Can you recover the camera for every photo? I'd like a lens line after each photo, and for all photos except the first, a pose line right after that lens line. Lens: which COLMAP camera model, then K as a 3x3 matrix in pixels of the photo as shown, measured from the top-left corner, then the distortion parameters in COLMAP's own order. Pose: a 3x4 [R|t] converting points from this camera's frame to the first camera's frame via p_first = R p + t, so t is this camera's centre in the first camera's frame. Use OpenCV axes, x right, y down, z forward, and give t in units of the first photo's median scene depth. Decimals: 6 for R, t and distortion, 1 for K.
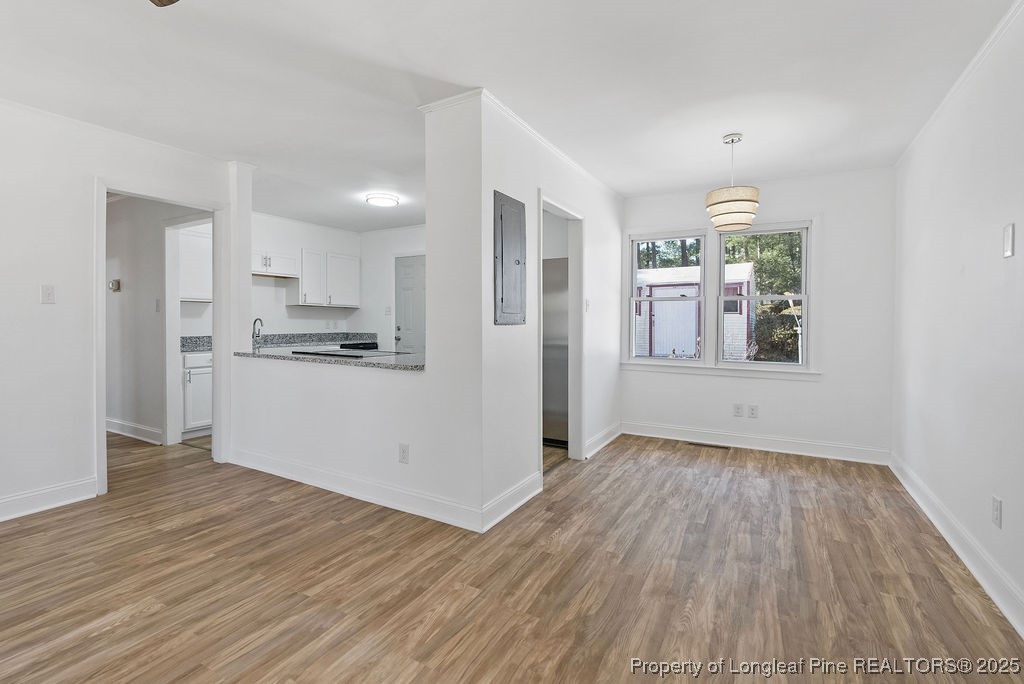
lens RADIAL K [[474.3, 0, 511.8], [0, 474.3, 315.9], [0, 0, 1]] dist [-0.002287, 0.001245]
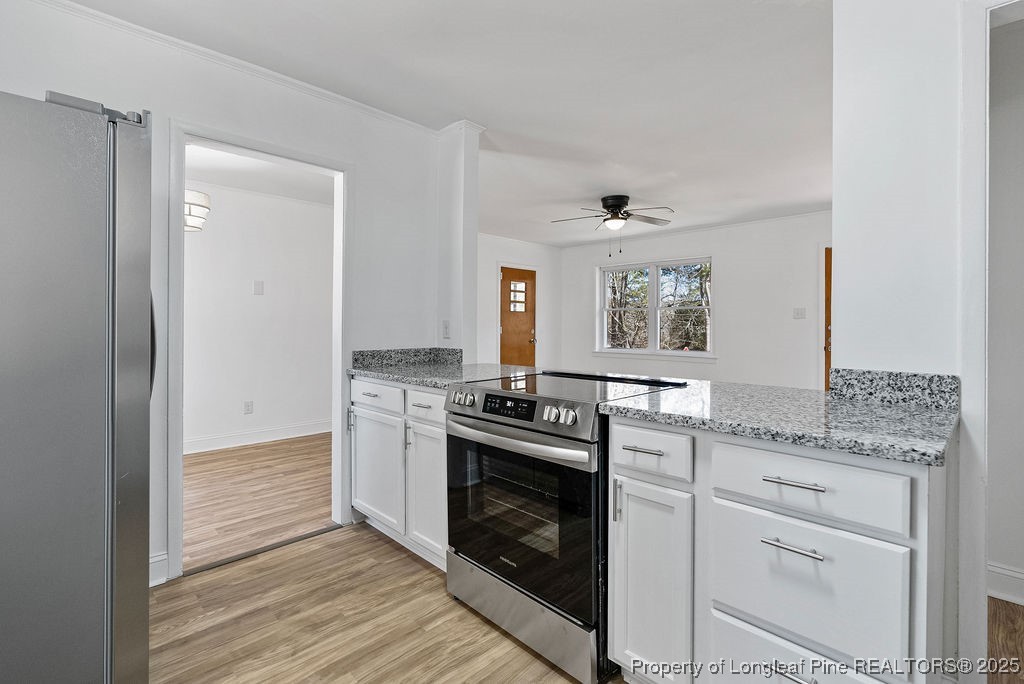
lens RADIAL K [[470.5, 0, 512.2], [0, 470.5, 331.4], [0, 0, 1]] dist [-0.007974, 0.006307]
pose [[-0.960120, -0.012369, 0.279313, -0.438195], [-0.011798, 0.999923, 0.003726, 0.019865], [-0.279338, 0.000282, -0.960193, 1.585669]]
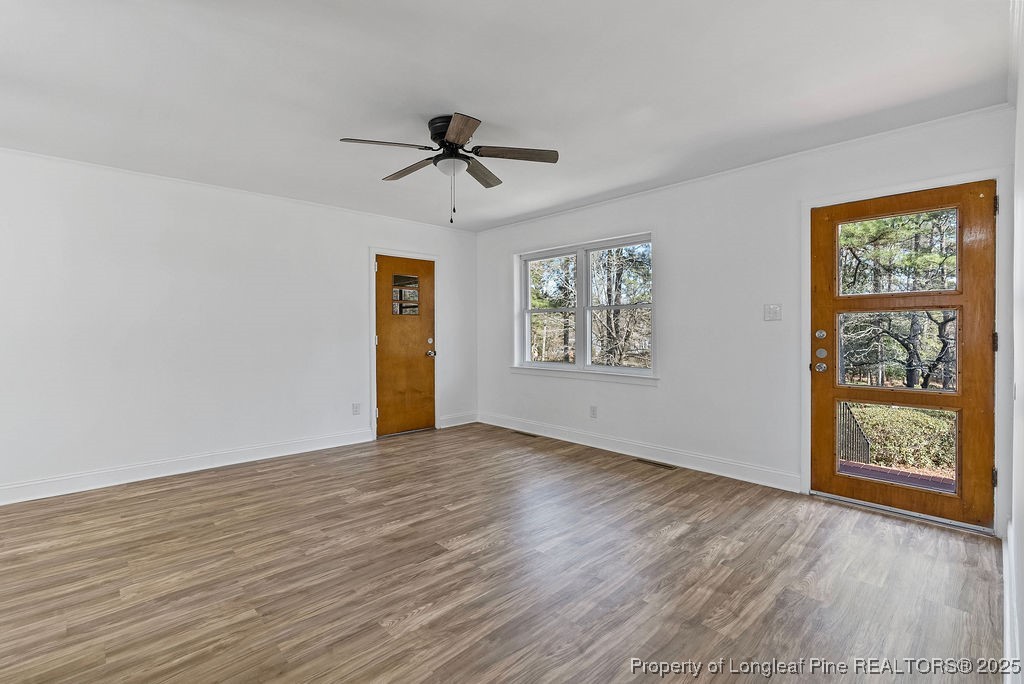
lens RADIAL K [[470.5, 0, 512.2], [0, 470.5, 331.4], [0, 0, 1]] dist [-0.007974, 0.006307]
pose [[-0.954876, -0.000432, 0.297004, -0.673766], [-0.002821, 0.999967, -0.007613, 0.006005], [-0.296991, -0.008107, -0.954846, 0.972436]]
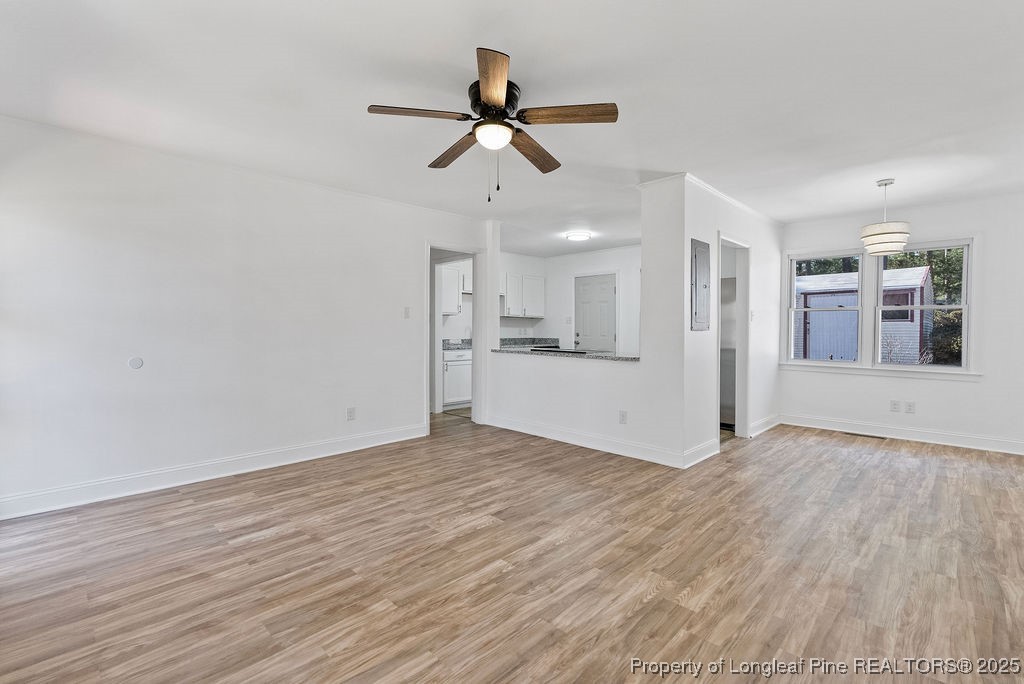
lens RADIAL K [[470.5, 0, 512.2], [0, 470.5, 331.4], [0, 0, 1]] dist [-0.007974, 0.006307]
pose [[0.964068, 0.001103, -0.265653, -0.136304], [0.003070, 0.999878, 0.015295, -0.001916], [0.265638, -0.015561, 0.963947, -0.405602]]
